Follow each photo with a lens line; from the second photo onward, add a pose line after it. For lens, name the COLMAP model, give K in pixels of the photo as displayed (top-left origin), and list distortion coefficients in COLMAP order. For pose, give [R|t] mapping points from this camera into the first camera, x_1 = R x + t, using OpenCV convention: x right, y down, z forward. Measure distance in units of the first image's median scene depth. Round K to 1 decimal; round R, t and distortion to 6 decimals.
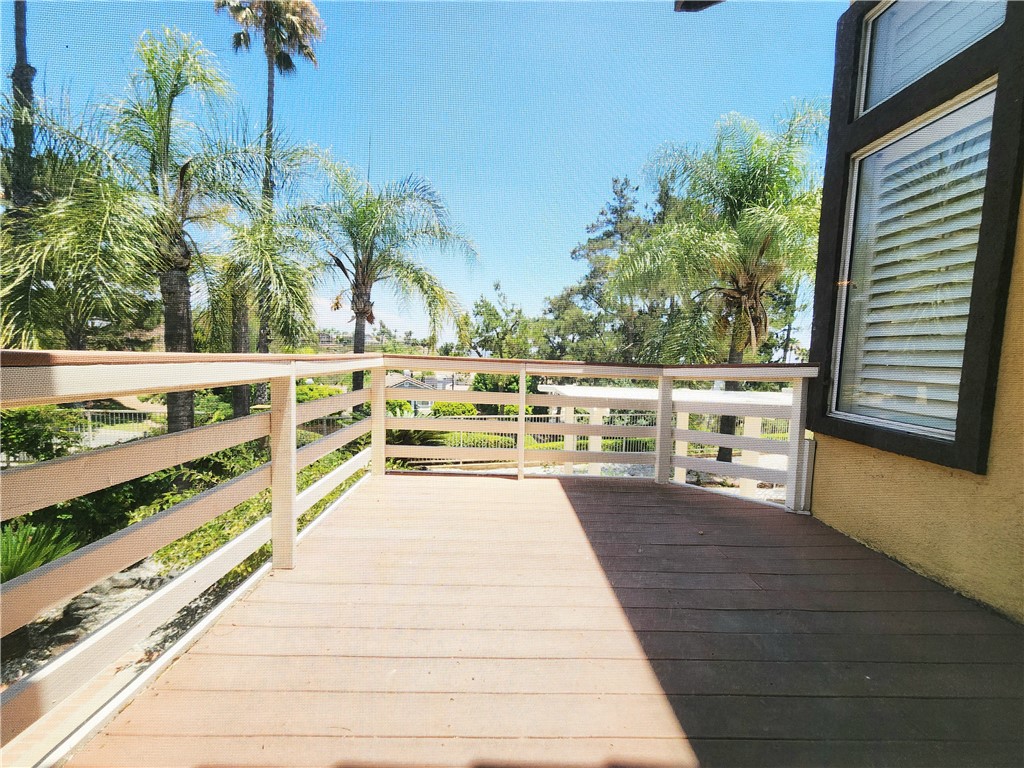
lens RADIAL K [[424.1, 0, 512.3], [0, 424.1, 389.2], [0, 0, 1]] dist [-0.000566, 0.000960]
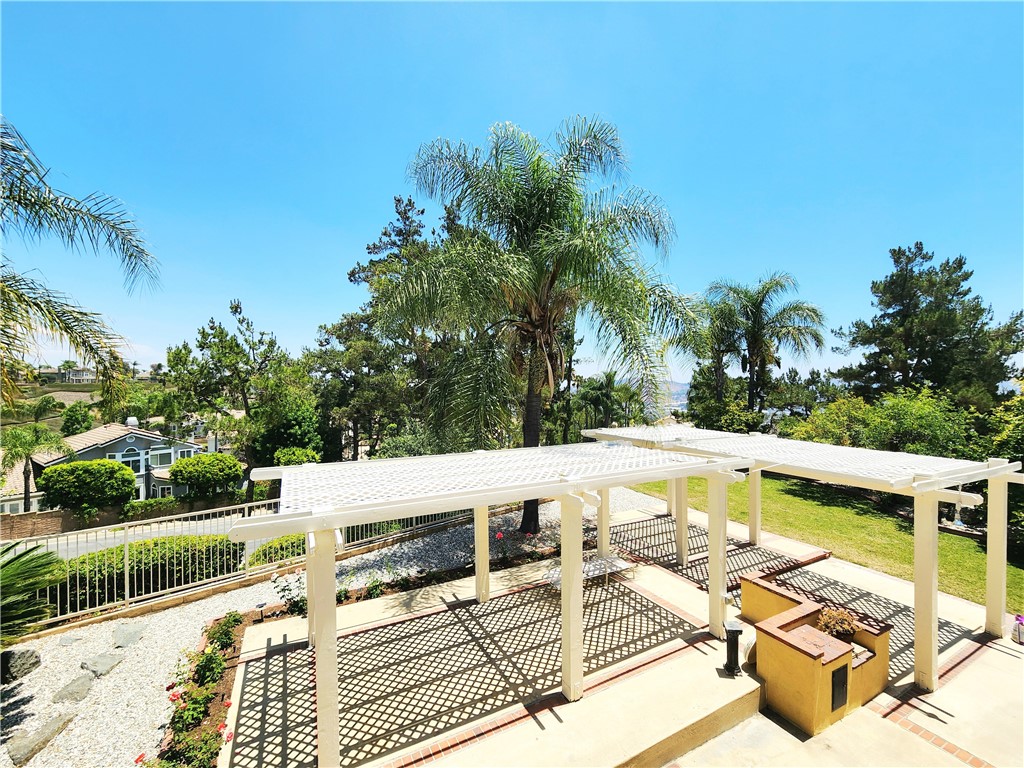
lens RADIAL K [[424.1, 0, 512.4], [0, 424.1, 387.6], [0, 0, 1]] dist [-0.000566, 0.000960]
pose [[0.899566, -0.035539, 0.435336, 0.057488], [0.067494, 0.996023, -0.058156, -0.026938], [-0.431538, 0.081698, 0.898388, 0.123748]]
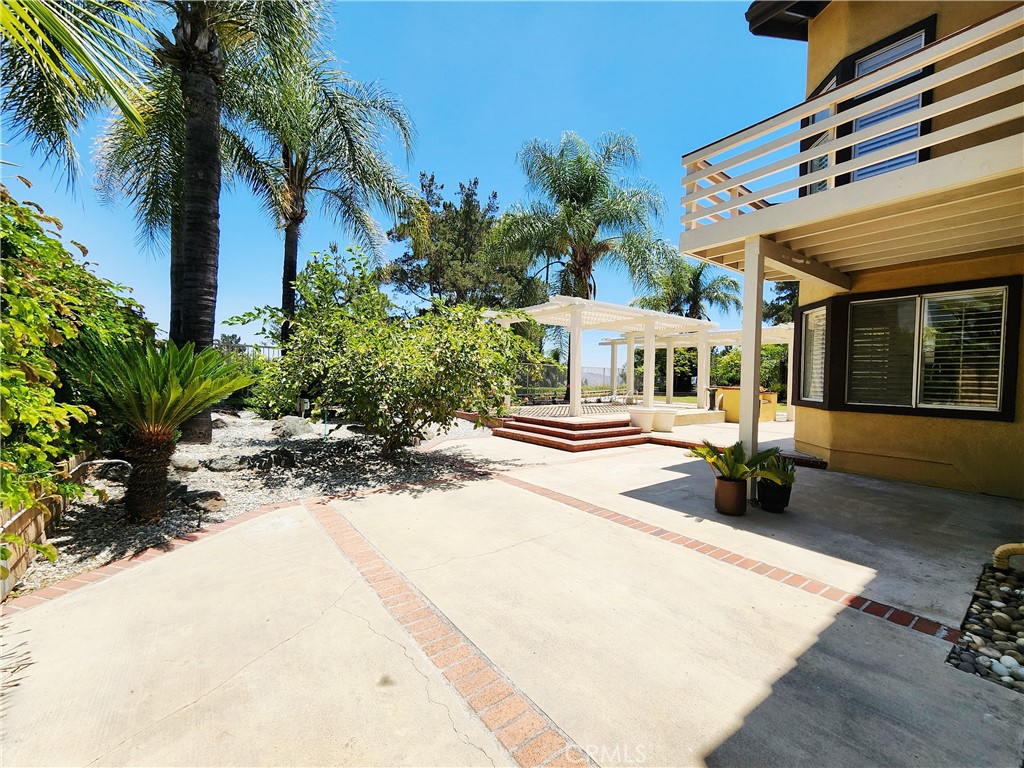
lens RADIAL K [[424.1, 0, 505.0], [0, 424.1, 386.7], [0, 0, 1]] dist [-0.000566, 0.000960]
pose [[0.824652, -0.026605, 0.565014, -0.218166], [0.054453, 0.997988, -0.032482, 0.100020], [-0.563013, 0.057553, 0.824442, 0.019540]]
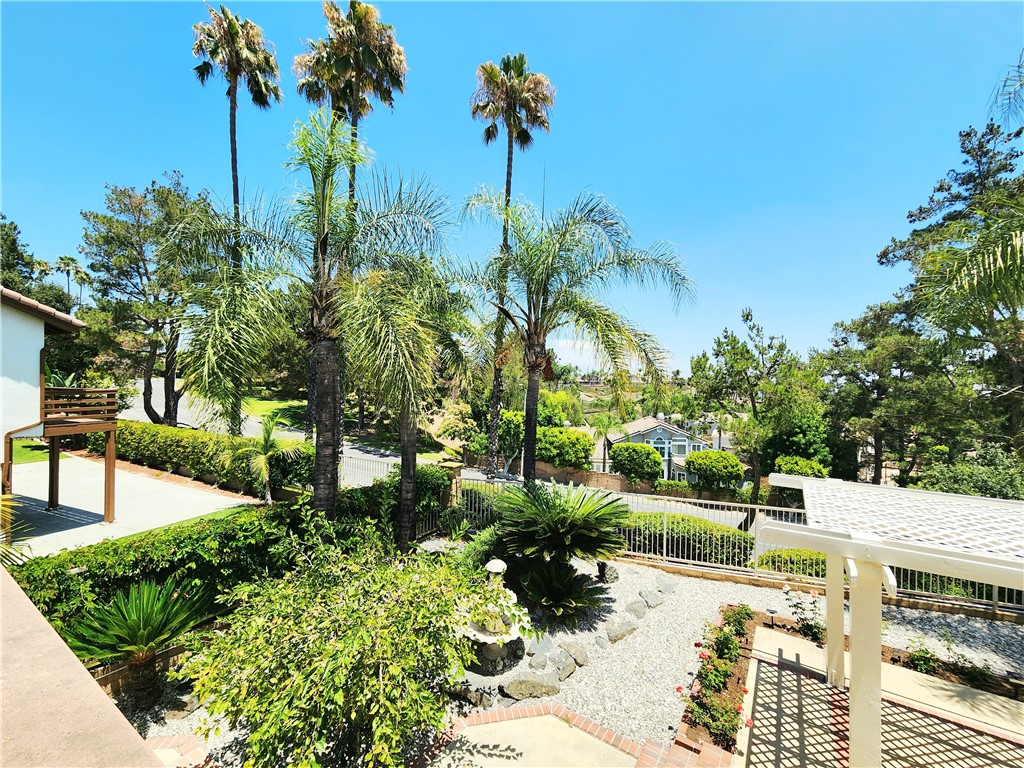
lens RADIAL K [[424.1, 0, 511.3], [0, 424.1, 387.4], [0, 0, 1]] dist [-0.000566, 0.000960]
pose [[0.817178, -0.015252, -0.576183, 0.045929], [-0.040917, 0.995593, -0.084386, -0.027235], [0.574931, 0.092534, 0.812953, 0.119079]]
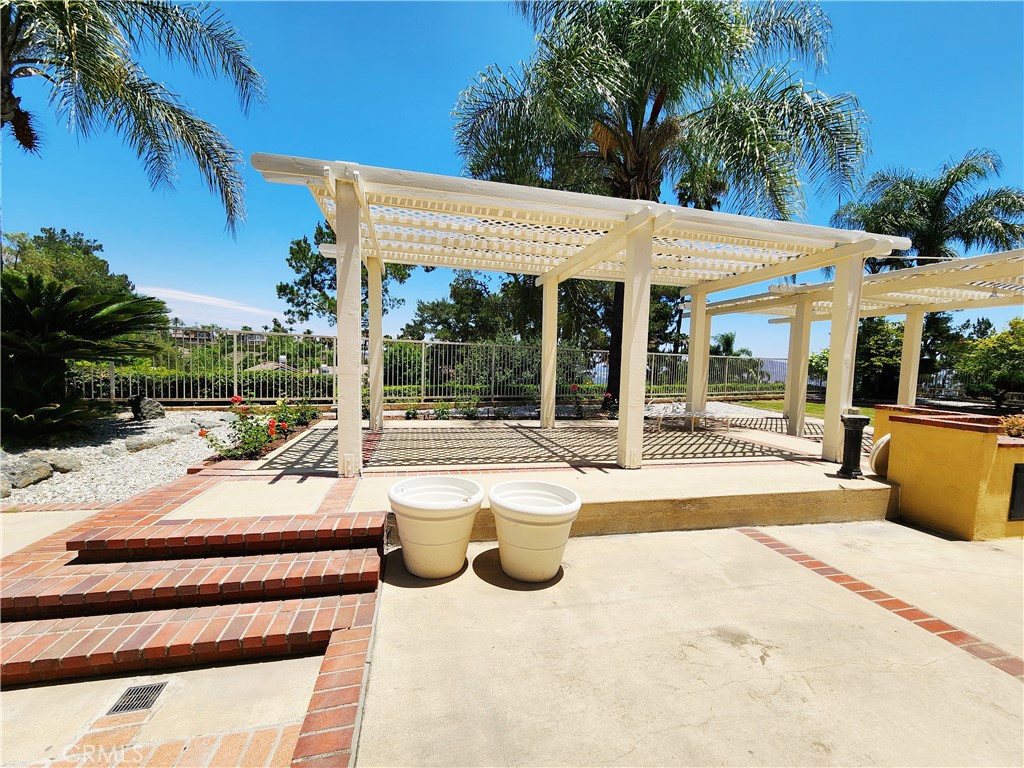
lens RADIAL K [[424.1, 0, 512.3], [0, 424.1, 387.0], [0, 0, 1]] dist [-0.000566, 0.000960]
pose [[0.980236, -0.008875, 0.197633, 0.087900], [0.012002, 0.999821, -0.014631, 0.086874], [-0.197468, 0.016714, 0.980167, 0.146173]]
